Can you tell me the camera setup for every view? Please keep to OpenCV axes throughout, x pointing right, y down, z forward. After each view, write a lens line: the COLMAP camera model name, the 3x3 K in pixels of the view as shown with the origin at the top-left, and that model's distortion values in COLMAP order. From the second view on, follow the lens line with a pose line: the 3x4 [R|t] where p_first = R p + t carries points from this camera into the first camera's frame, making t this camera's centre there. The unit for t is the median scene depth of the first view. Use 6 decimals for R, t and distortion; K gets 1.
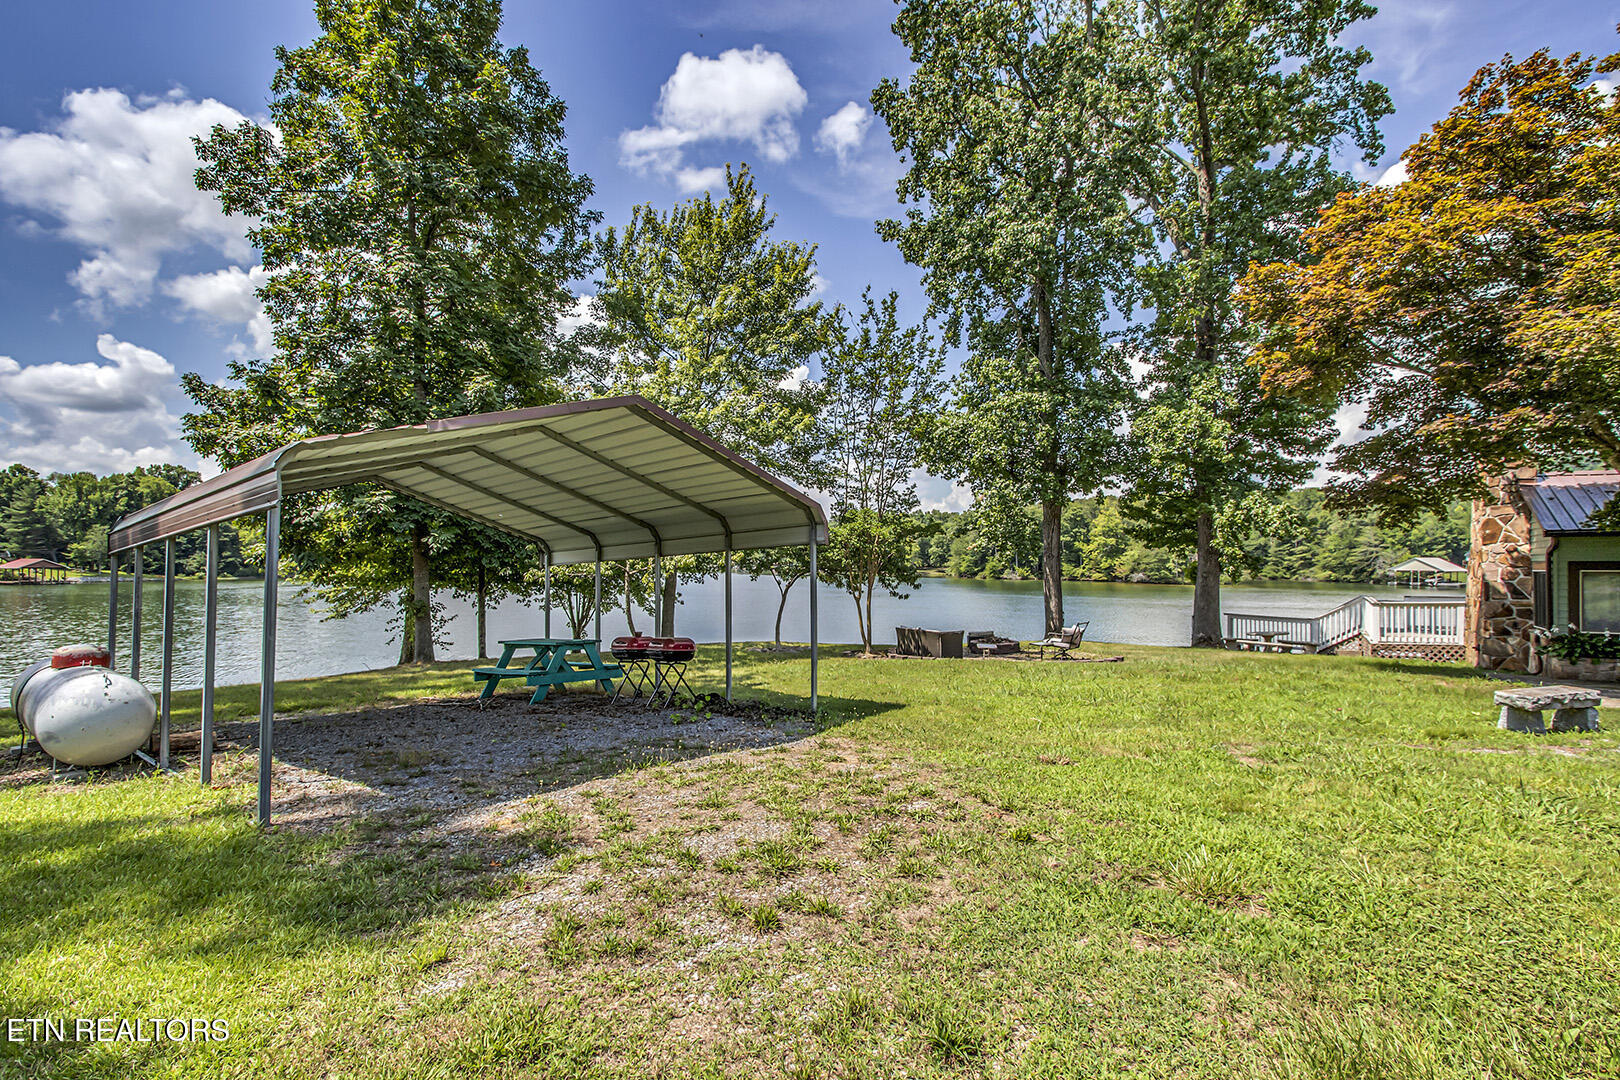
lens RADIAL K [[762.7, 0, 798.6], [0, 762.7, 553.1], [0, 0, 1]] dist [-0.009815, -0.000308]
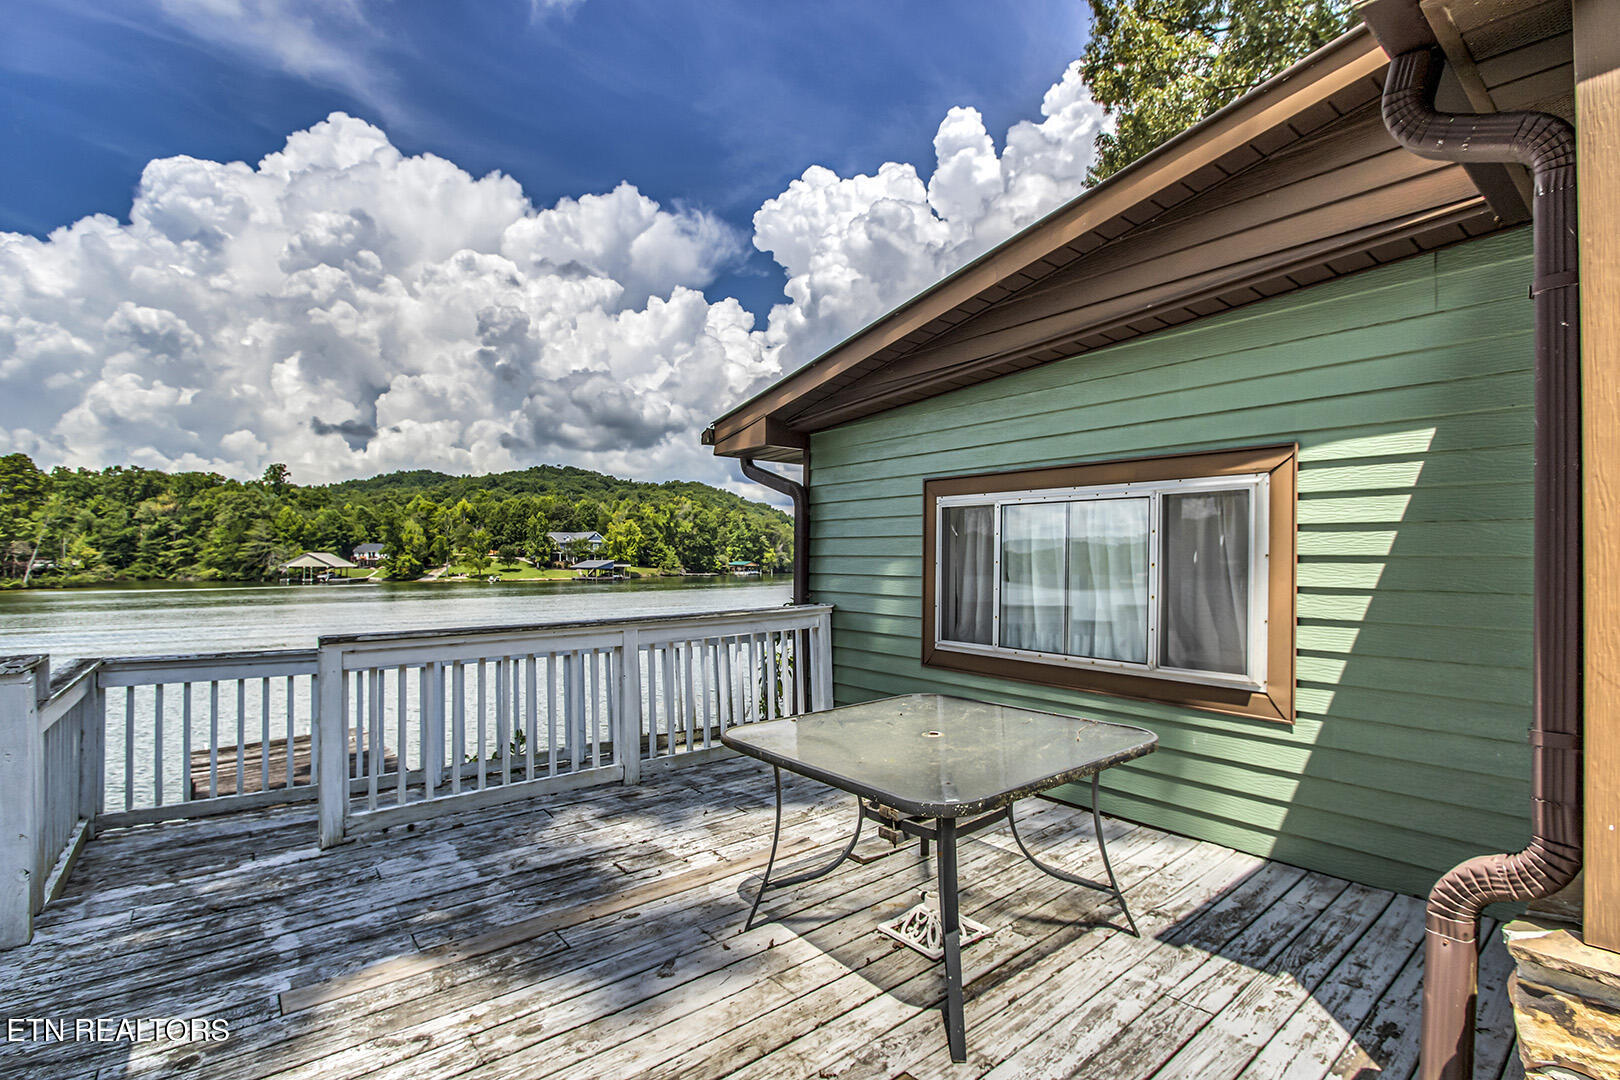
lens RADIAL K [[762.7, 0, 820.8], [0, 762.7, 554.0], [0, 0, 1]] dist [-0.009815, -0.000308]
pose [[0.288848, 0.005066, 0.957362, 0.067737], [-0.008576, 0.999960, -0.002704, 0.003805], [-0.957337, -0.007429, 0.288880, 0.083484]]
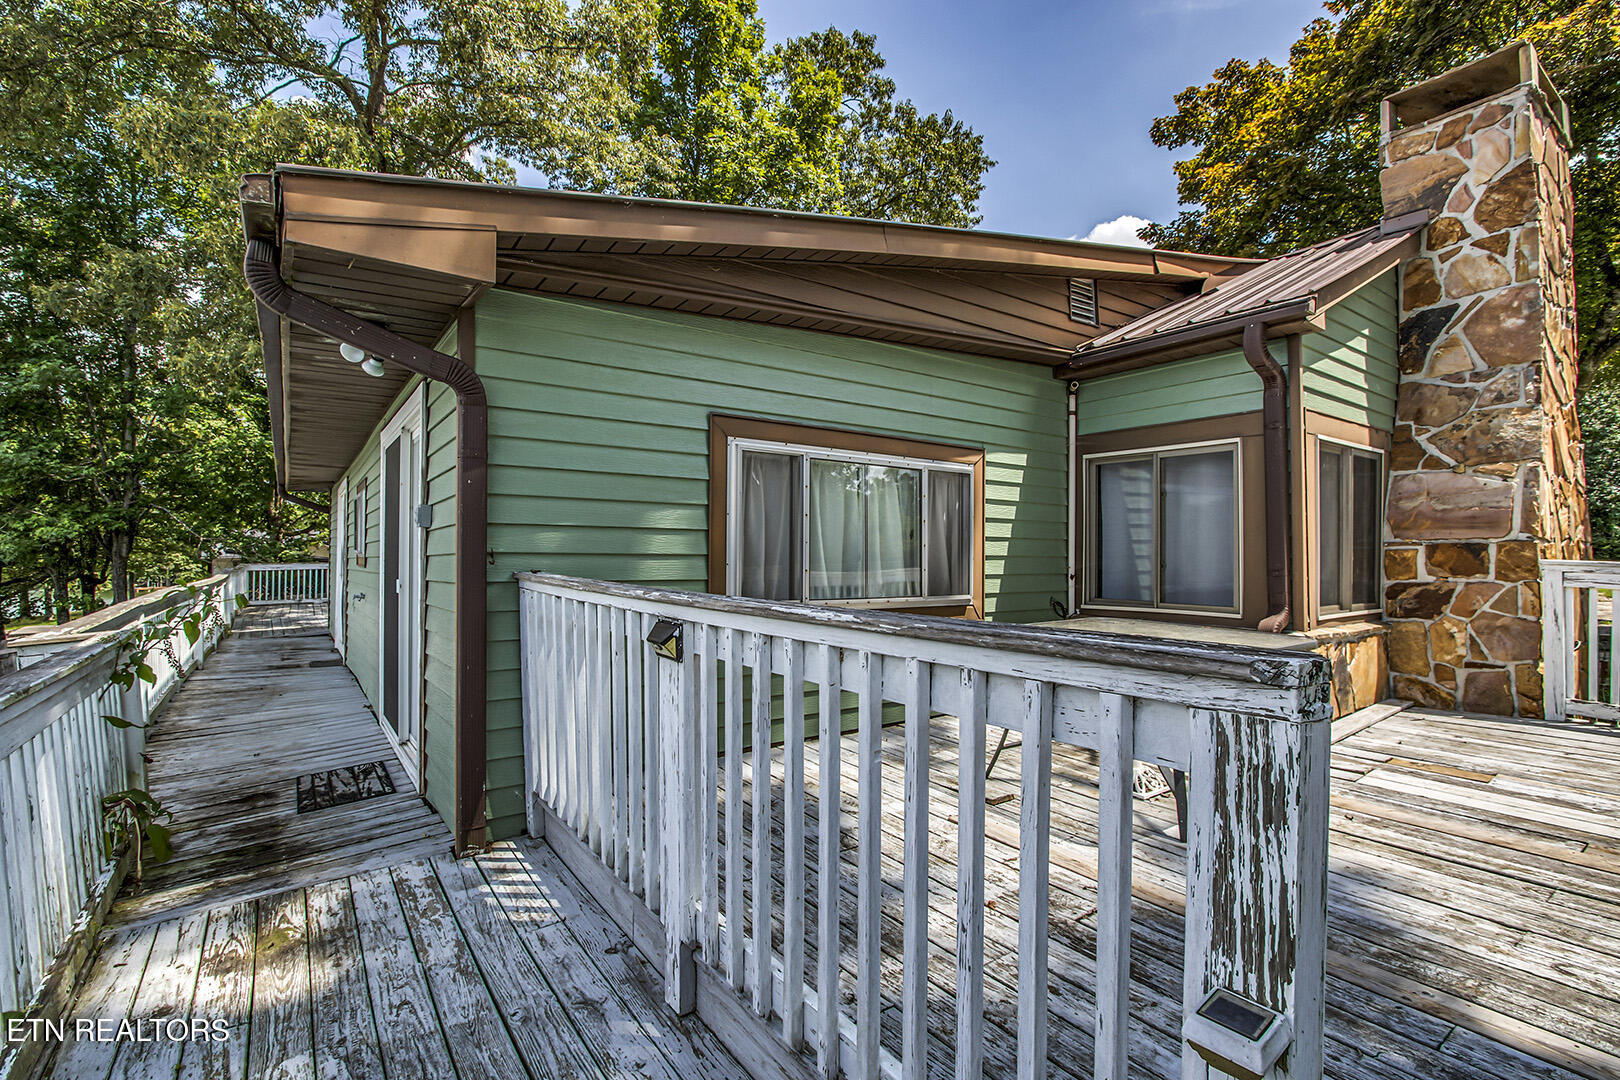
lens RADIAL K [[762.7, 0, 816.9], [0, 762.7, 549.5], [0, 0, 1]] dist [-0.009815, -0.000308]
pose [[-0.946954, 0.007049, 0.321292, 0.410131], [0.000523, 0.999792, -0.020391, 0.038312], [-0.321369, -0.019141, -0.946761, 0.574112]]
